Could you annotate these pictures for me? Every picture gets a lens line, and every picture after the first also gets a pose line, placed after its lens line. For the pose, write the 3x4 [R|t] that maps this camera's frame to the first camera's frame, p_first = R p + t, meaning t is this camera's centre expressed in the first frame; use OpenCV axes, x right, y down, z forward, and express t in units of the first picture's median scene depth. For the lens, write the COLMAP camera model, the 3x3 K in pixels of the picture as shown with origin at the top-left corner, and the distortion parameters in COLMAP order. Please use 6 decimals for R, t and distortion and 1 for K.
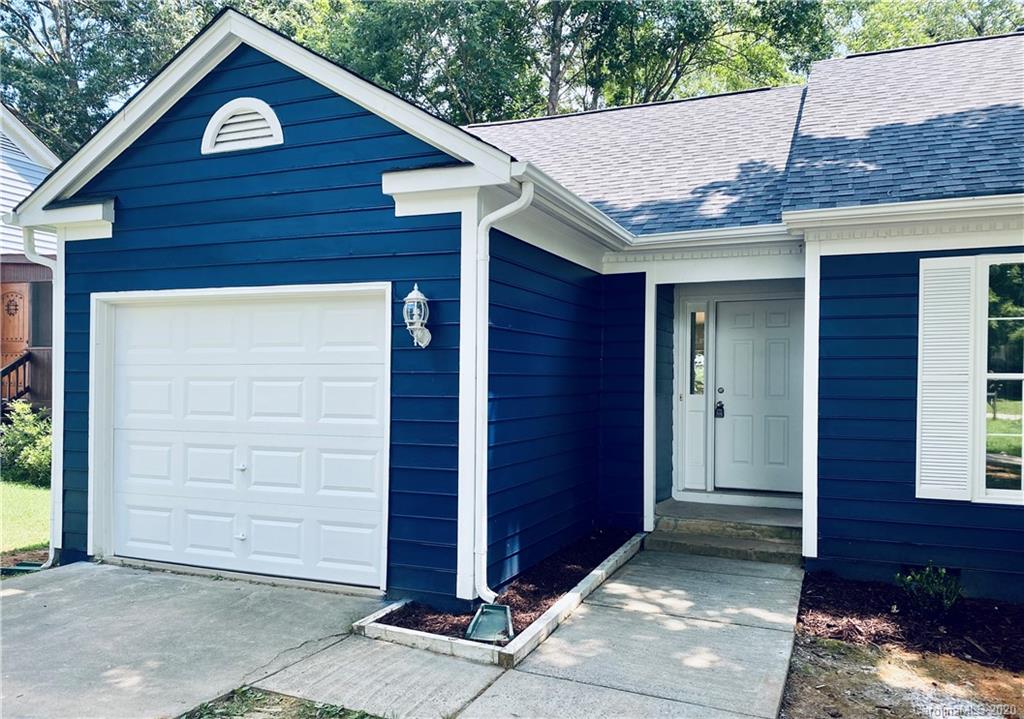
lens RADIAL K [[800.5, 0, 511.2], [0, 800.5, 368.1], [0, 0, 1]] dist [-0.001407, 0.007088]
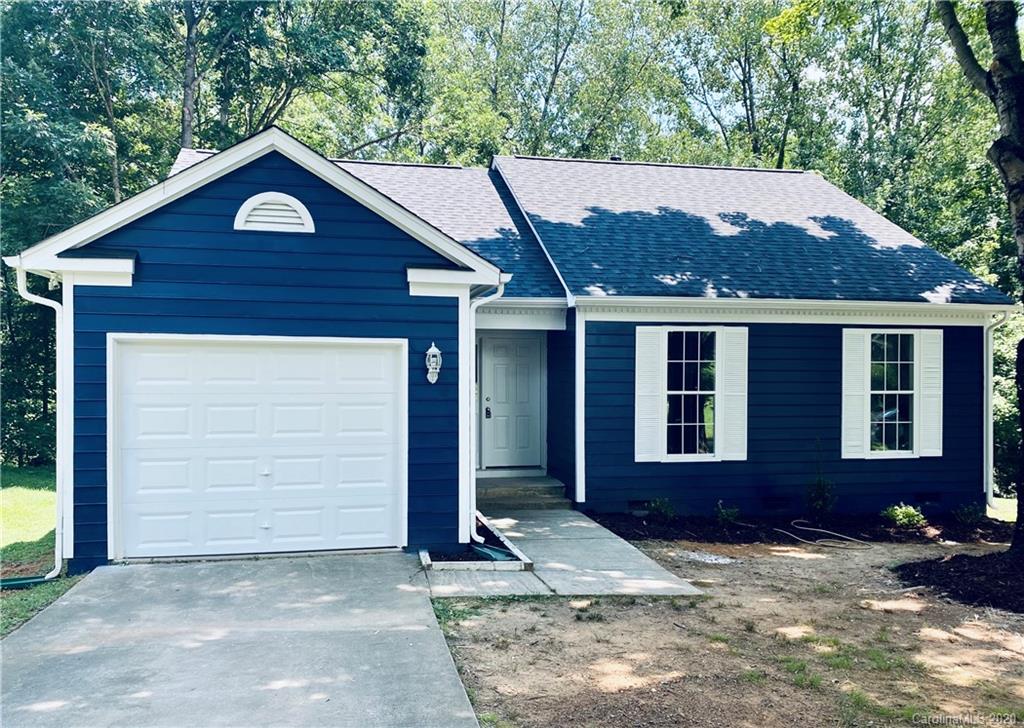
lens RADIAL K [[793.2, 0, 511.6], [0, 793.2, 362.6], [0, 0, 1]] dist [0.005309, -0.005125]
pose [[0.821258, 0.004104, 0.570543, -0.745809], [-0.007365, 0.999967, 0.003410, -0.063237], [-0.570510, -0.007002, 0.821261, -0.290227]]
